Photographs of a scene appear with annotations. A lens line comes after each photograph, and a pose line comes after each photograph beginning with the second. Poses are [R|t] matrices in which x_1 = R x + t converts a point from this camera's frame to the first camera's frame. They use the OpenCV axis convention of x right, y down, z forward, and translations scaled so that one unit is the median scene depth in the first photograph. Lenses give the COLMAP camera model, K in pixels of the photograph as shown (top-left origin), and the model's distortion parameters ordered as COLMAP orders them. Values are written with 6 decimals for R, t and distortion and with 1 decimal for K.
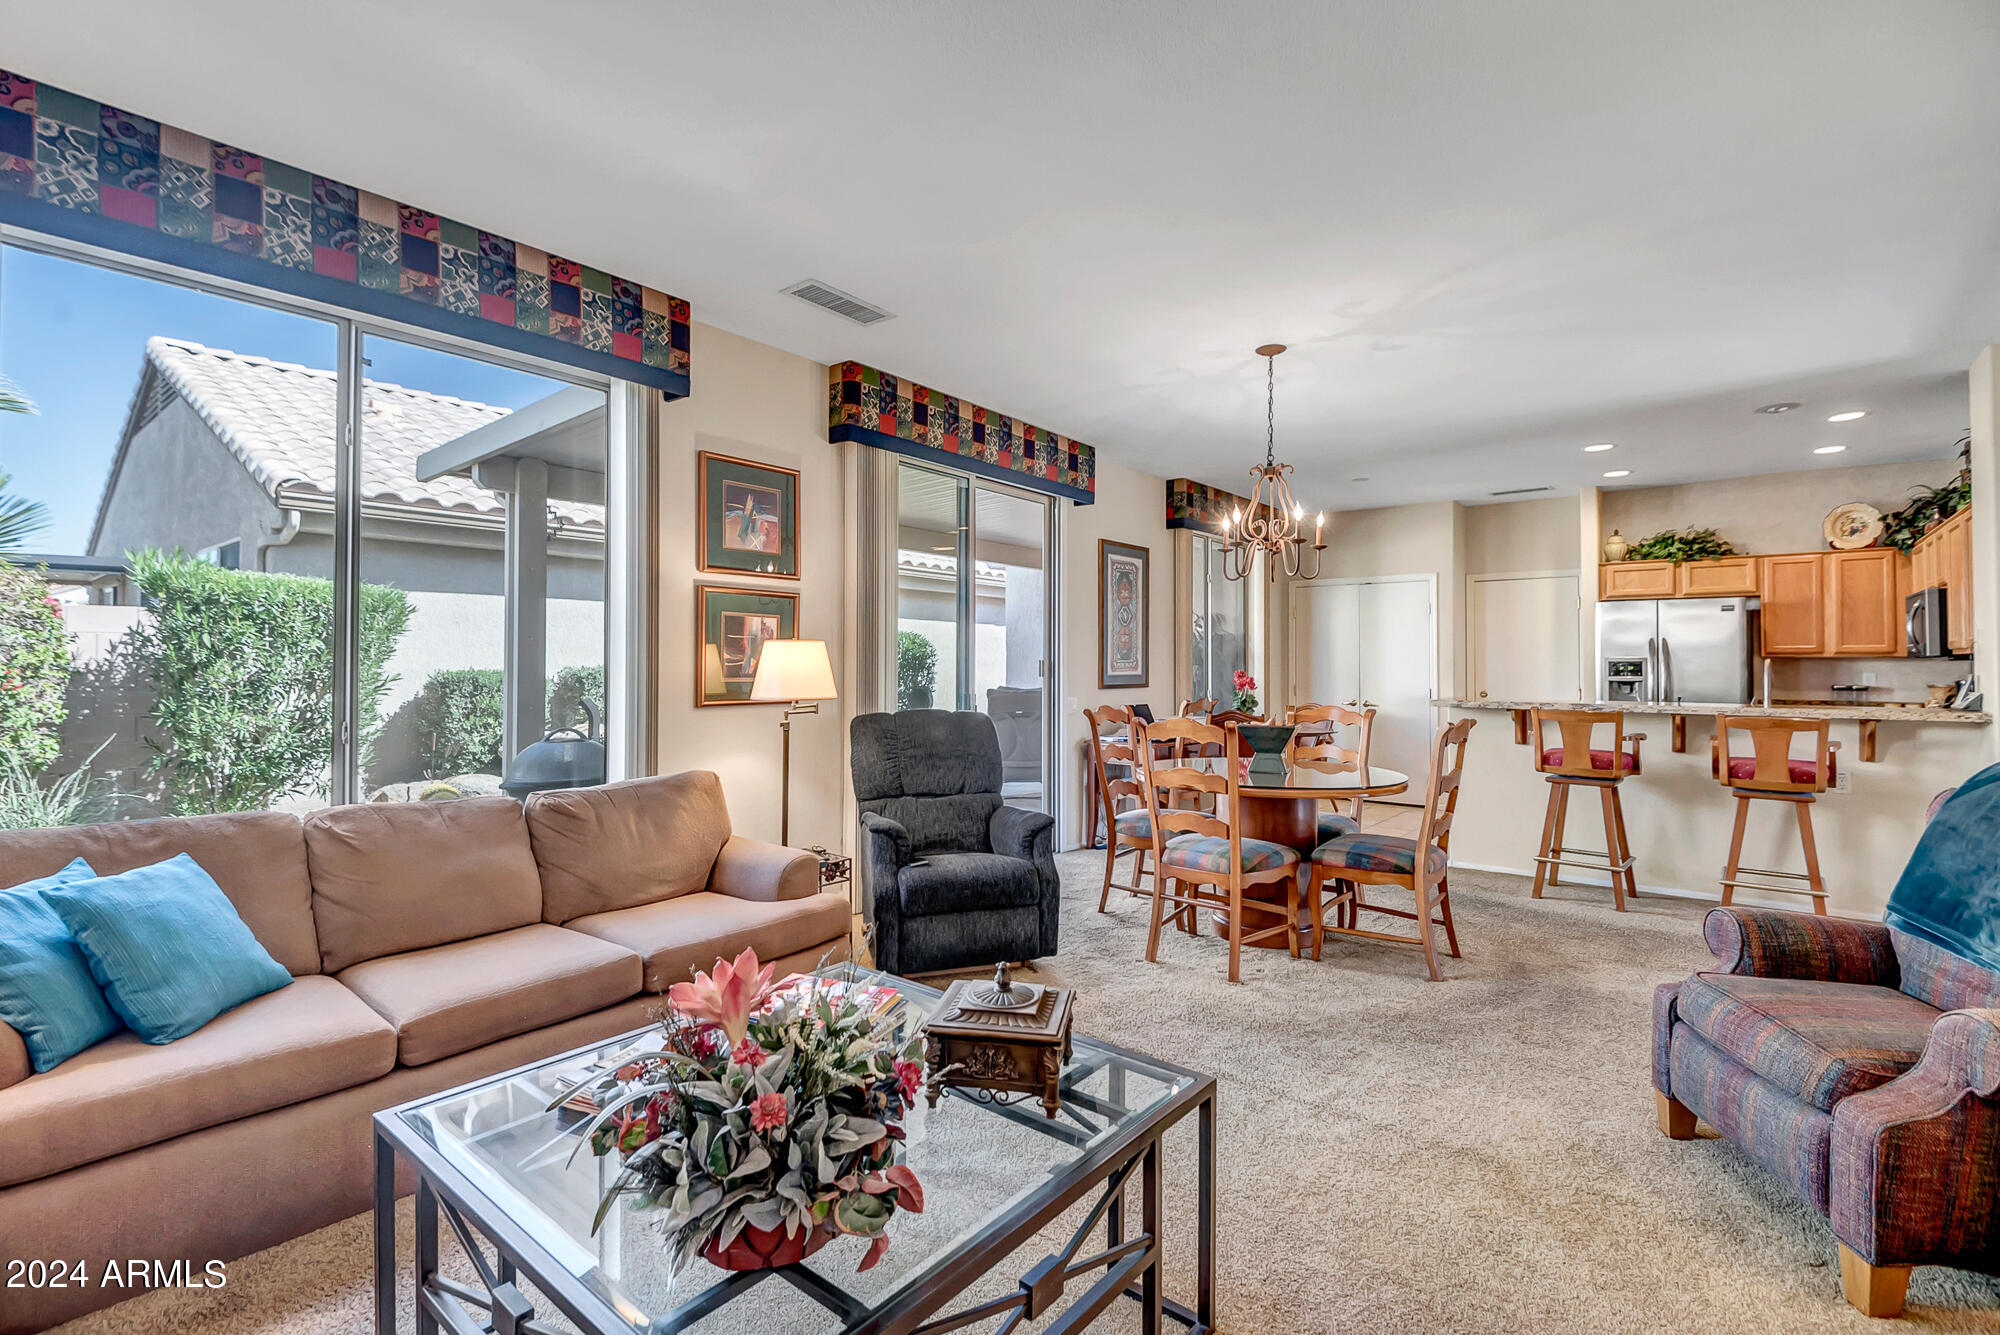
lens RADIAL K [[889.8, 0, 1031.0], [0, 889.8, 659.5], [0, 0, 1]] dist [0.023559, -0.021699]
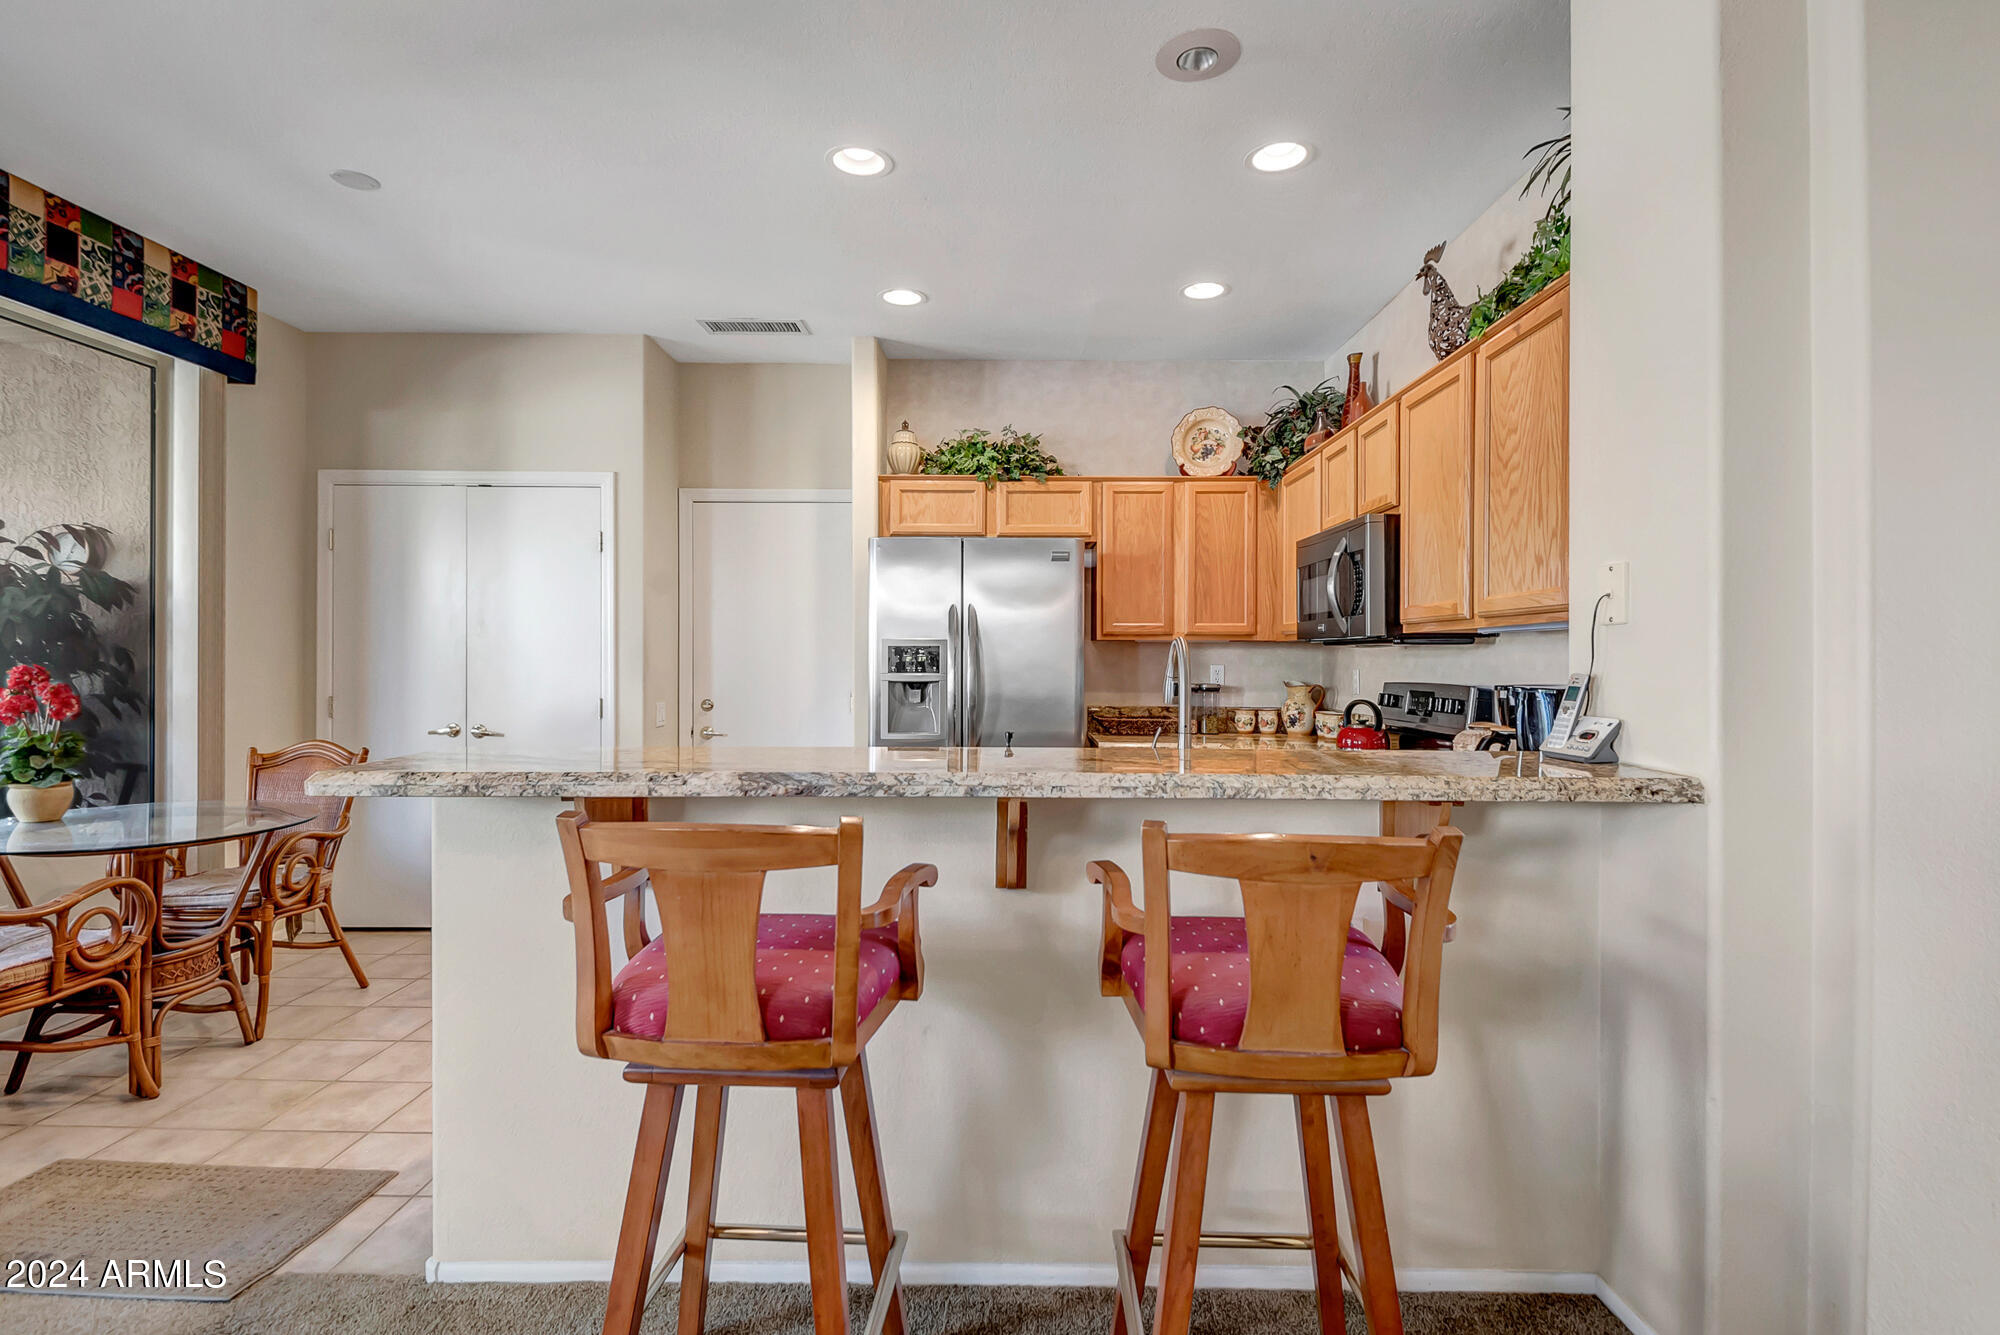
lens RADIAL K [[989.0, 0, 996.0], [0, 989.0, 660.1], [0, 0, 1]] dist [-0.000475, -0.000137]
pose [[0.797906, -0.001577, 0.602780, 0.348046], [-0.005509, 0.999936, 0.009909, 0.004478], [-0.602756, -0.011227, 0.797846, 0.499471]]
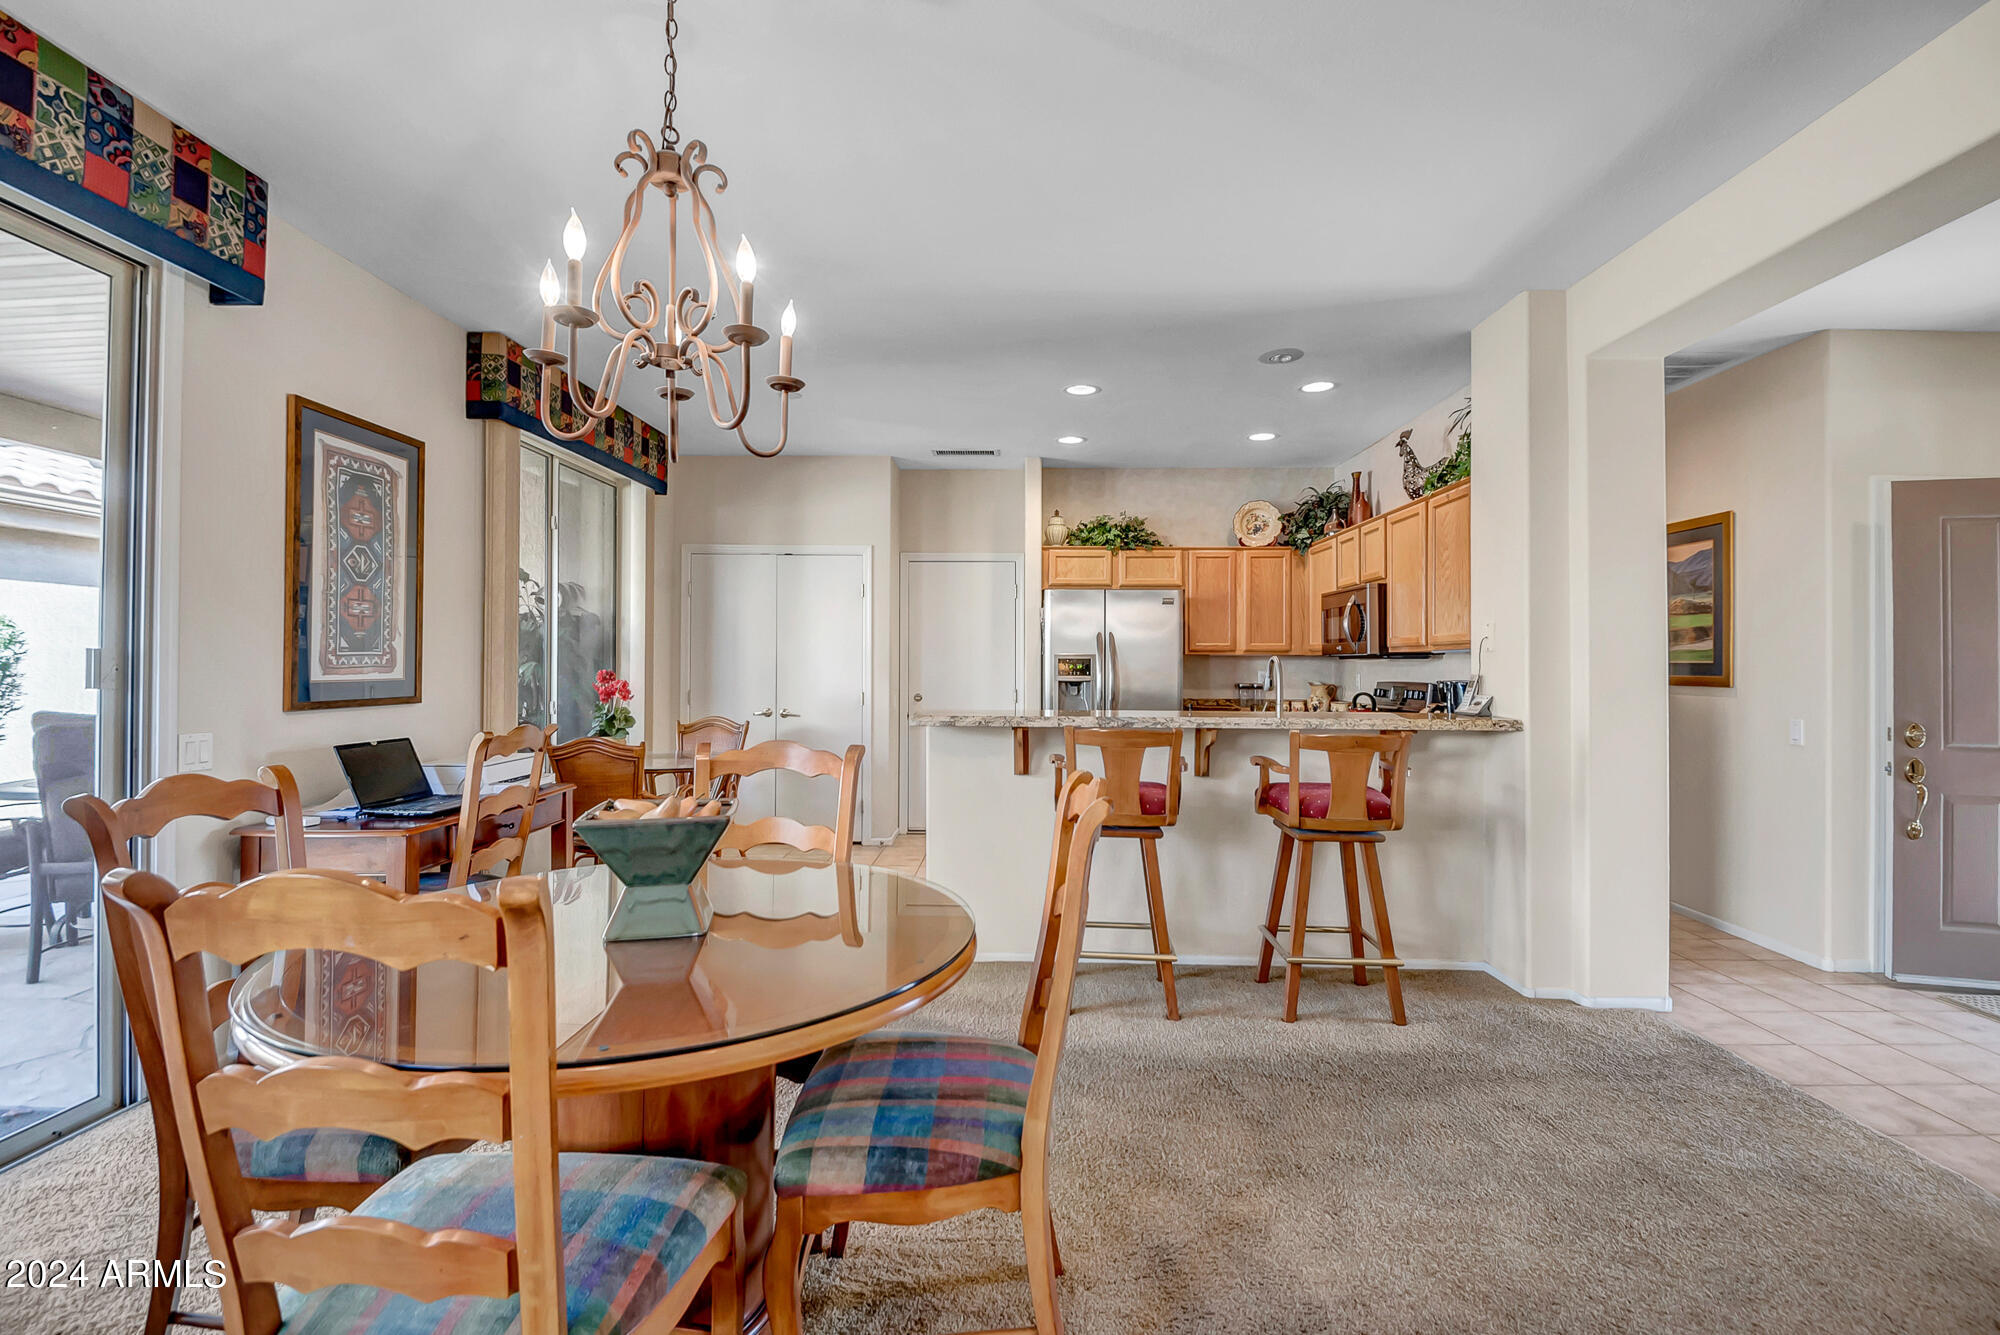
lens RADIAL K [[902.8, 0, 994.0], [0, 902.8, 654.4], [0, 0, 1]] dist [0.002516, -0.021669]
pose [[0.810476, 0.007450, 0.585724, 0.090590], [-0.006070, 0.999972, -0.004321, 0.002223], [-0.585740, -0.000053, 0.810499, 0.348339]]
